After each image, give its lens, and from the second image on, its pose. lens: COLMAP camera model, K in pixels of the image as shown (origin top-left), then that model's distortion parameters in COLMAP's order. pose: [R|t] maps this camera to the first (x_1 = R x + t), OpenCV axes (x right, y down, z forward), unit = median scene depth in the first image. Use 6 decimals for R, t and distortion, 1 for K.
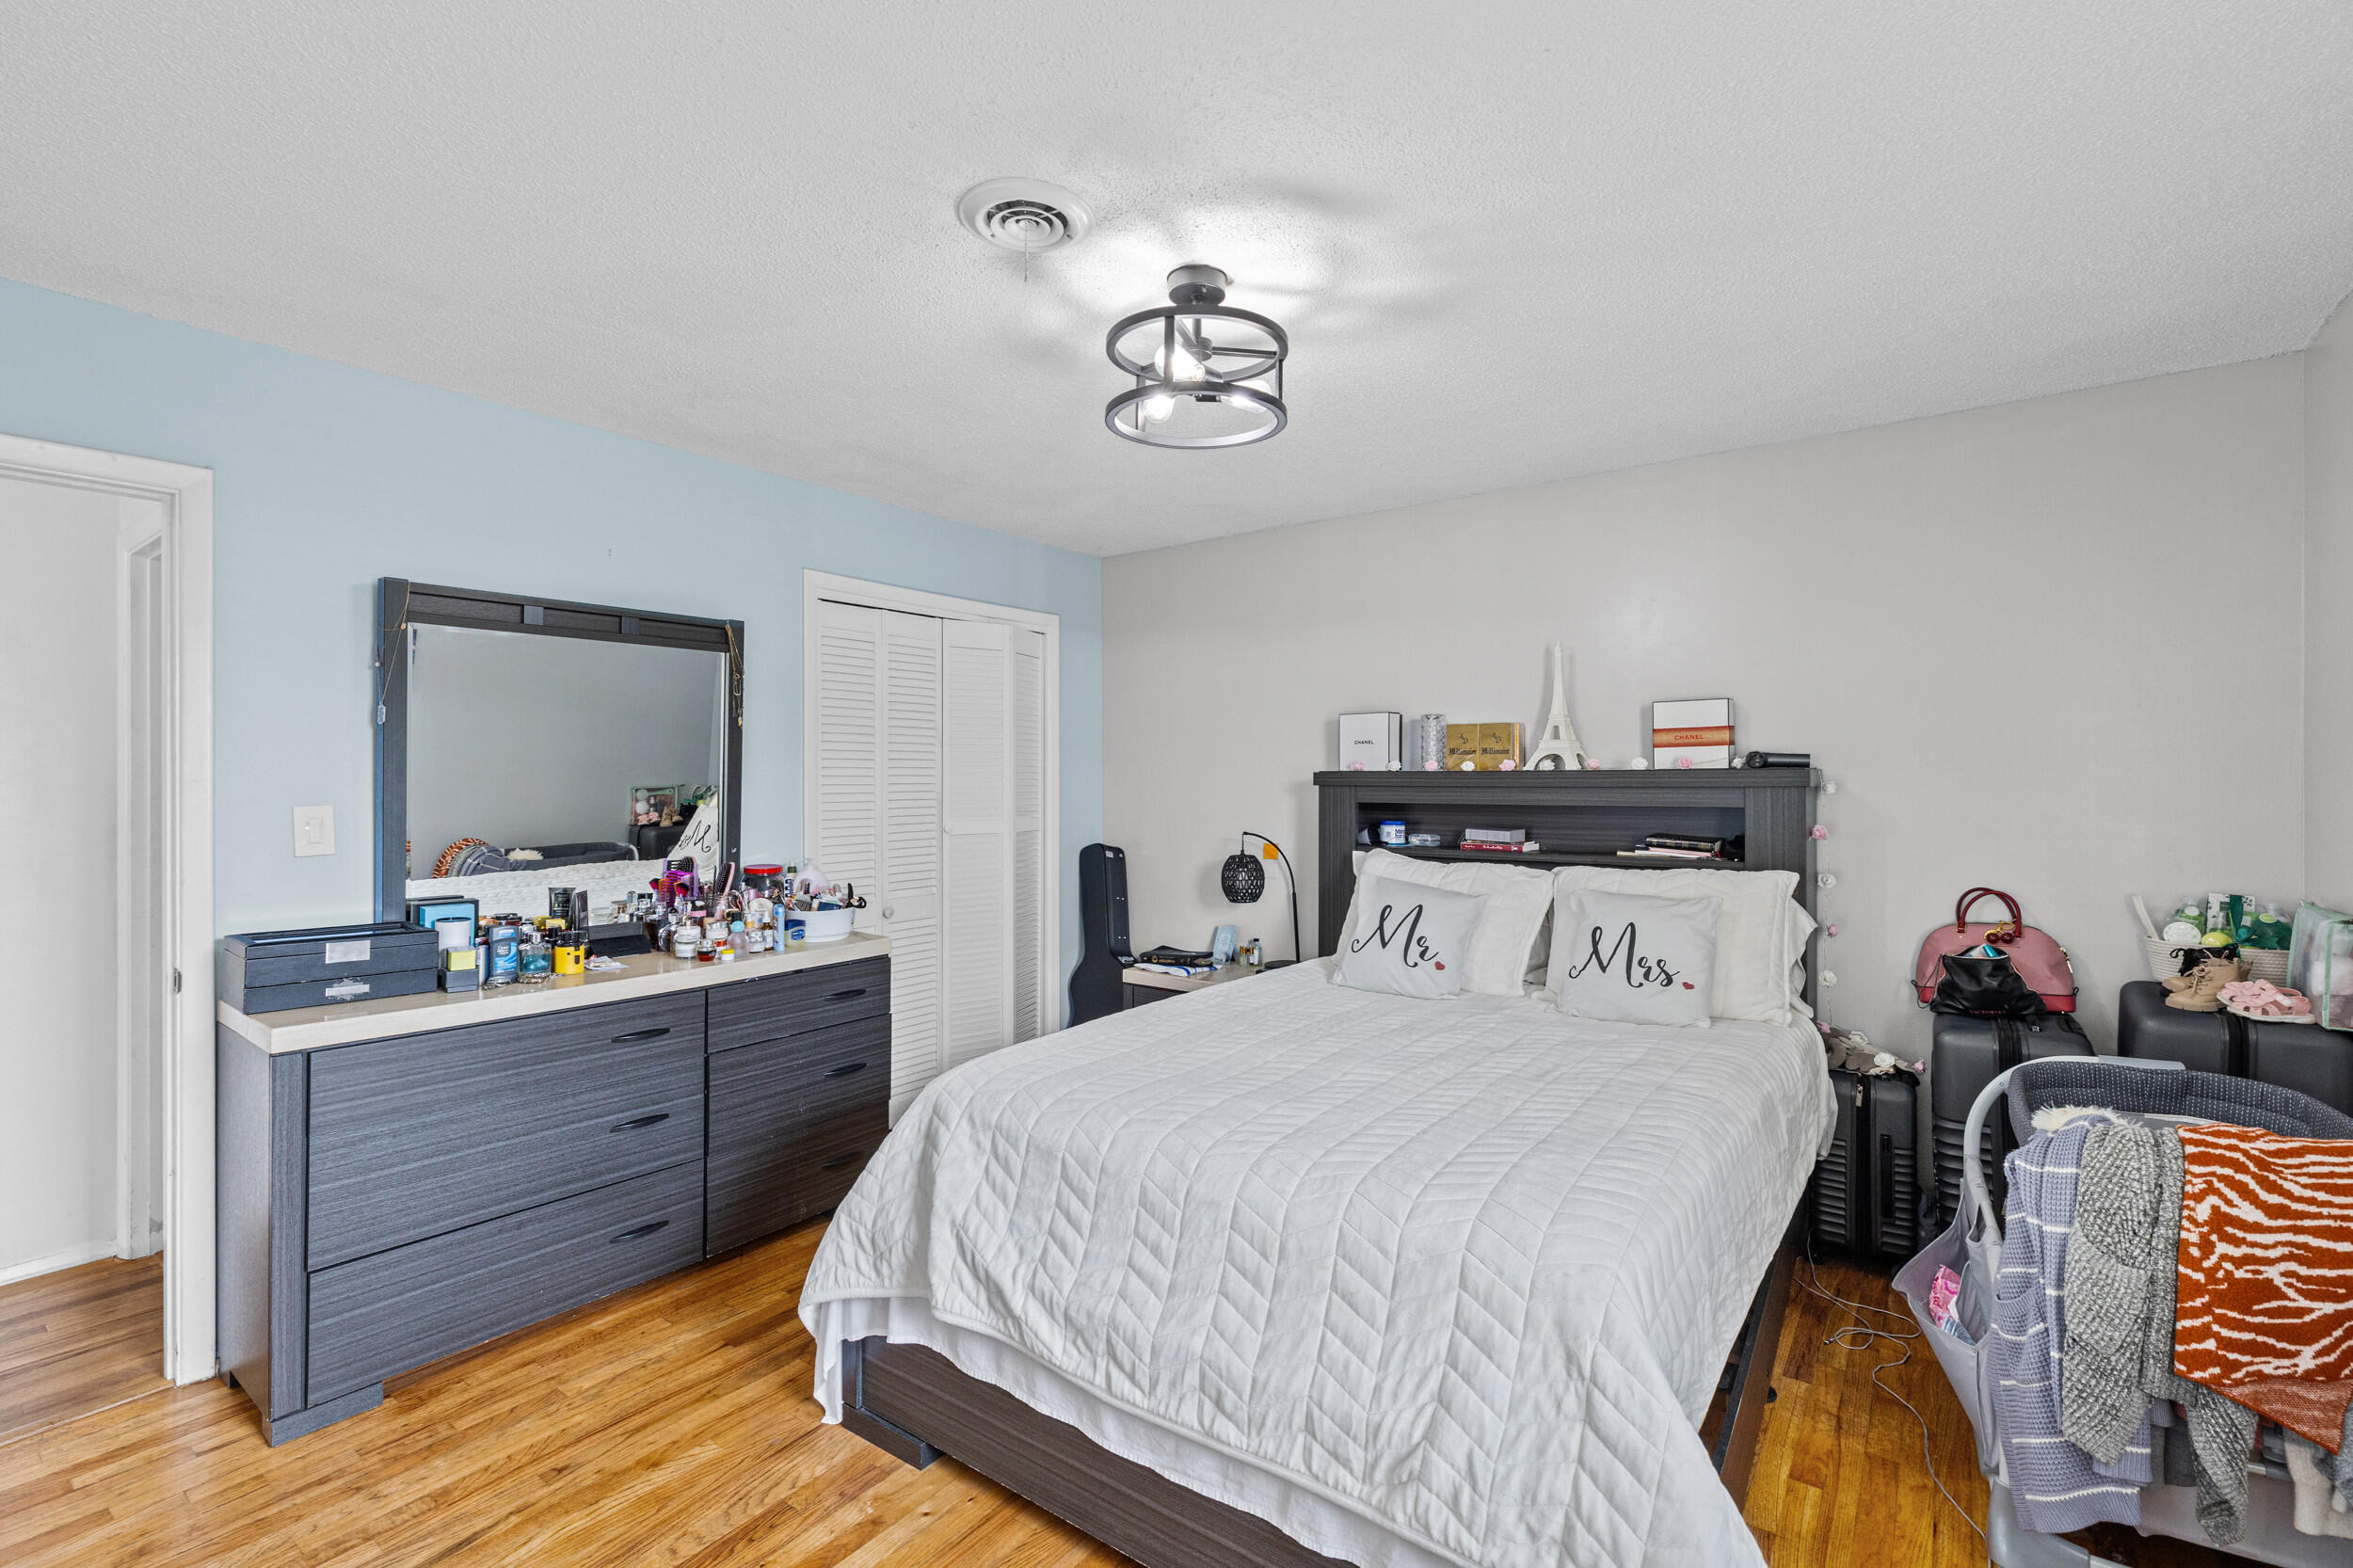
lens RADIAL K [[1058.6, 0, 1156.0], [0, 1058.6, 775.4], [0, 0, 1]] dist [0.005497, -0.000099]
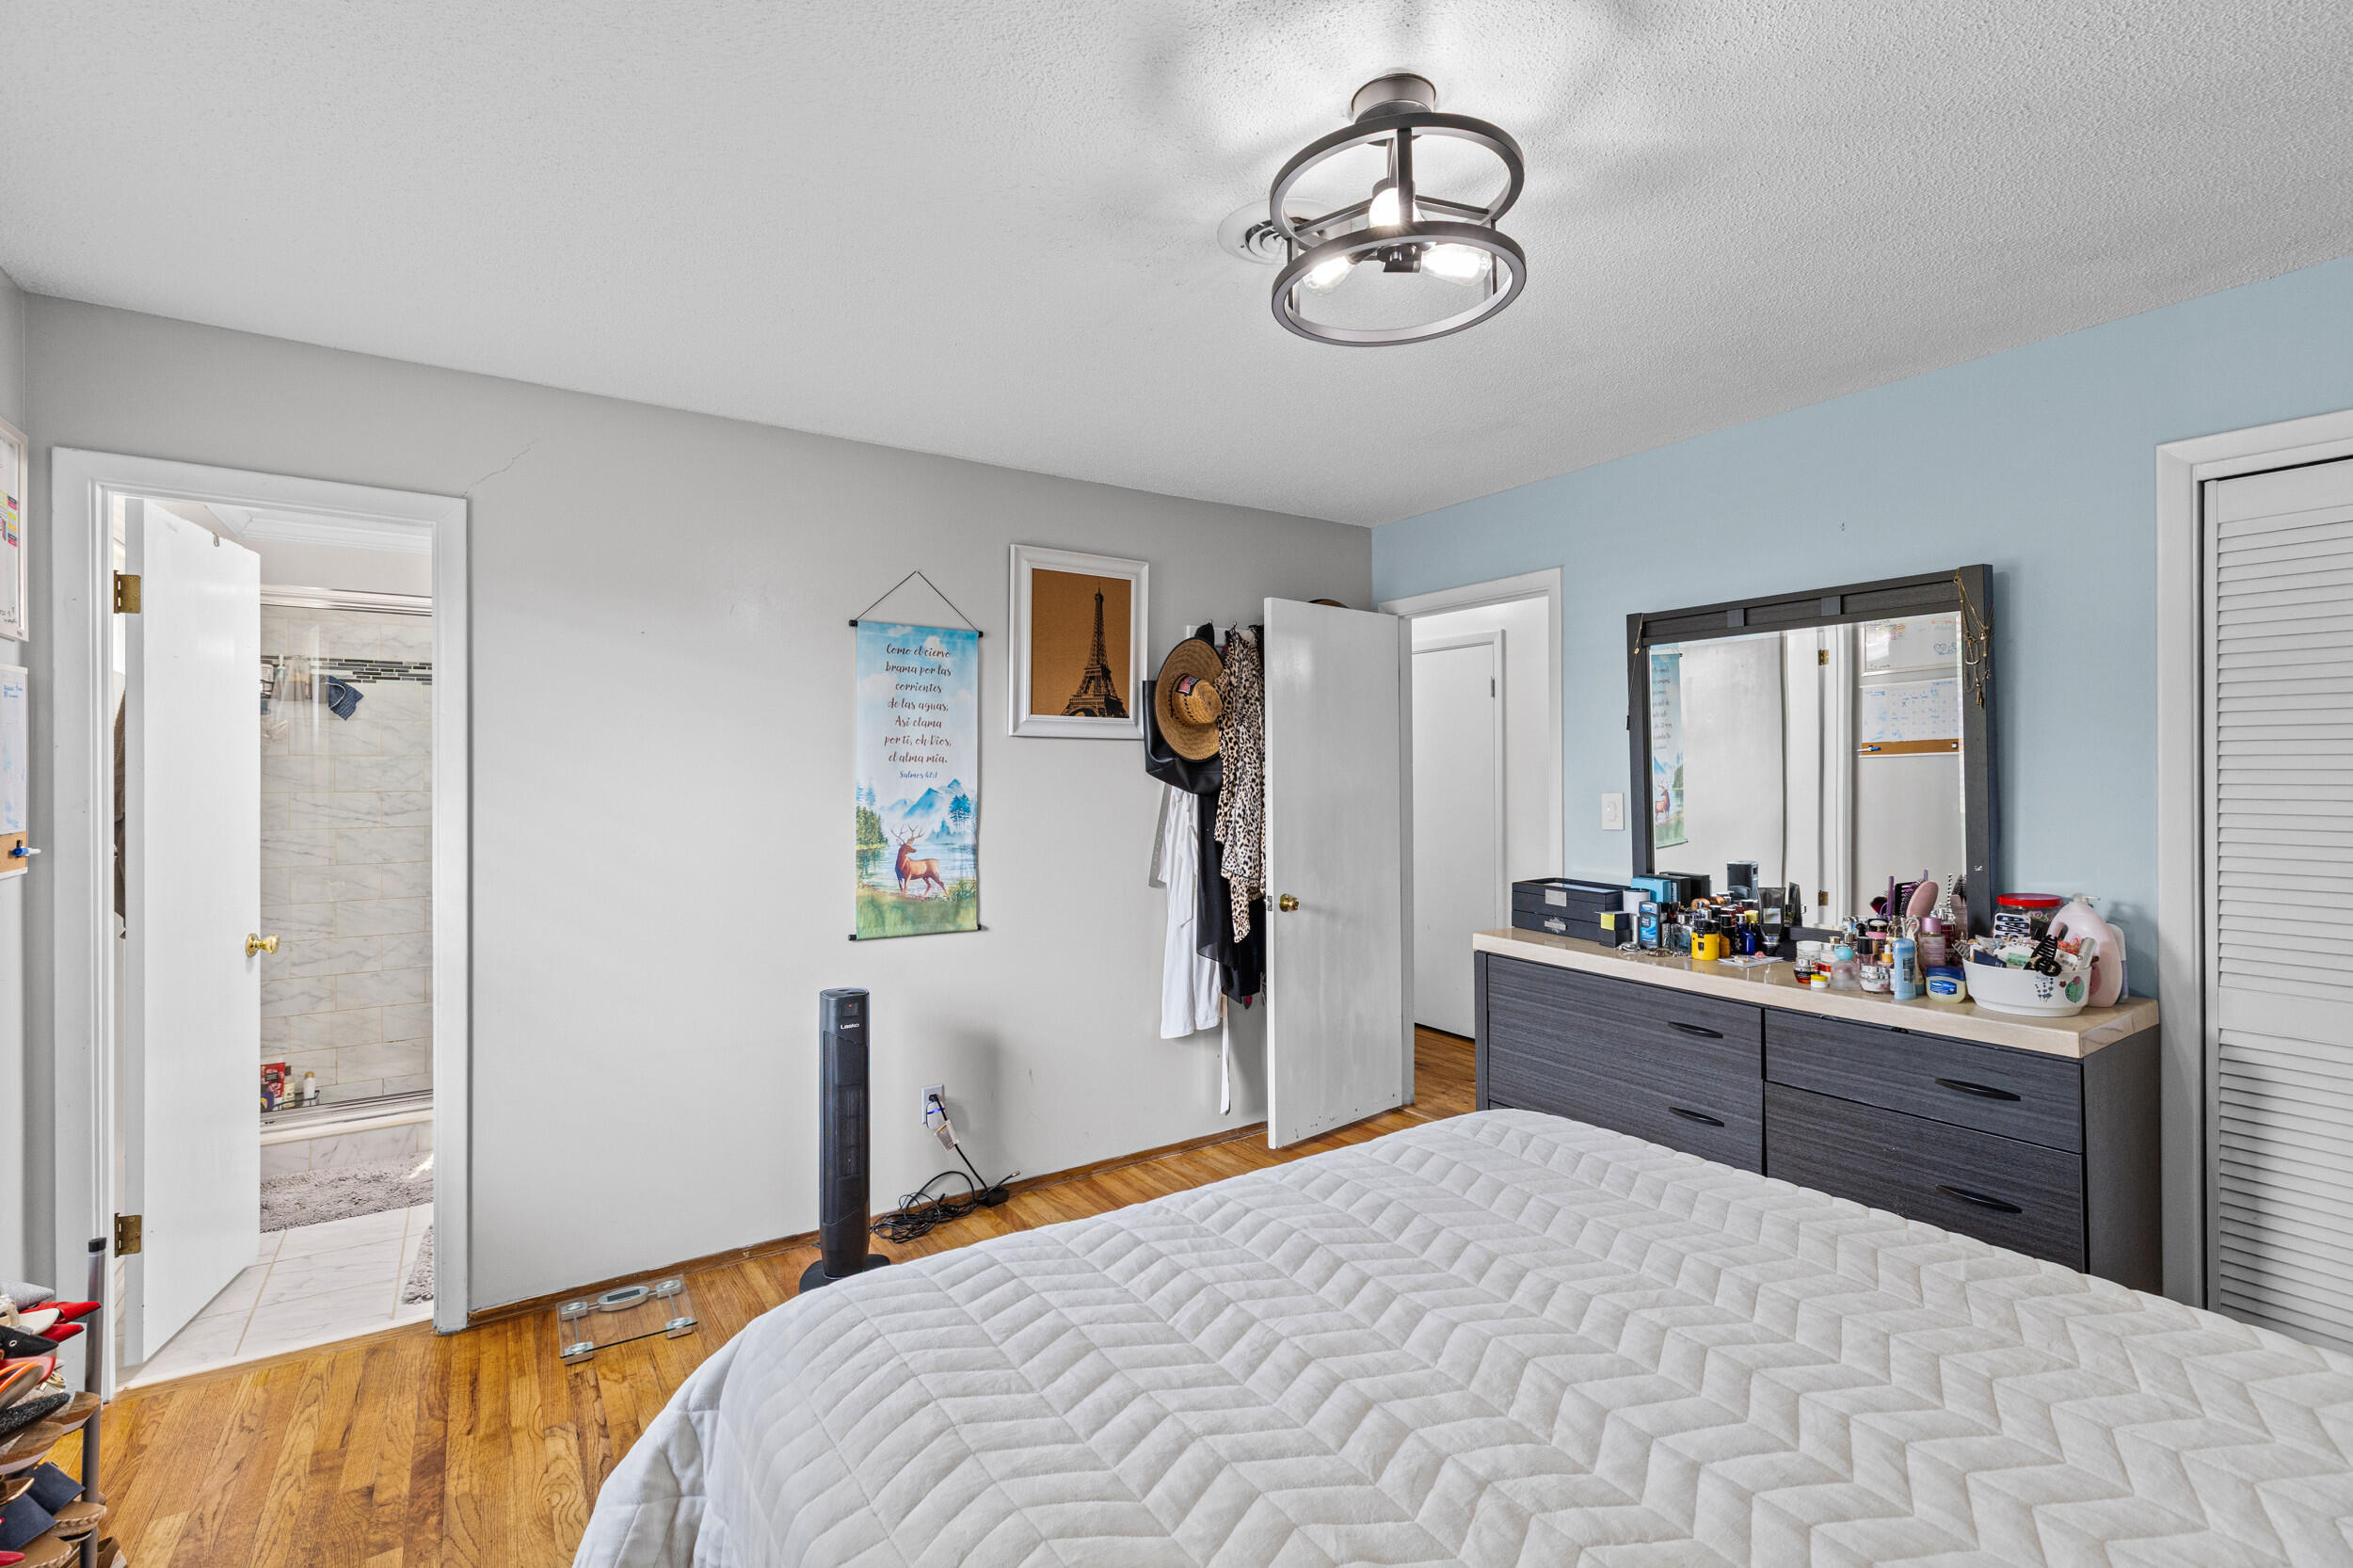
lens RADIAL K [[1058.6, 0, 1167.3], [0, 1058.6, 770.4], [0, 0, 1]] dist [0.005497, -0.000099]
pose [[-0.331348, -0.001321, -0.943508, 0.637936], [-0.002348, 0.999997, -0.000575, 0.002181], [0.943506, 0.002024, -0.331350, 0.884450]]
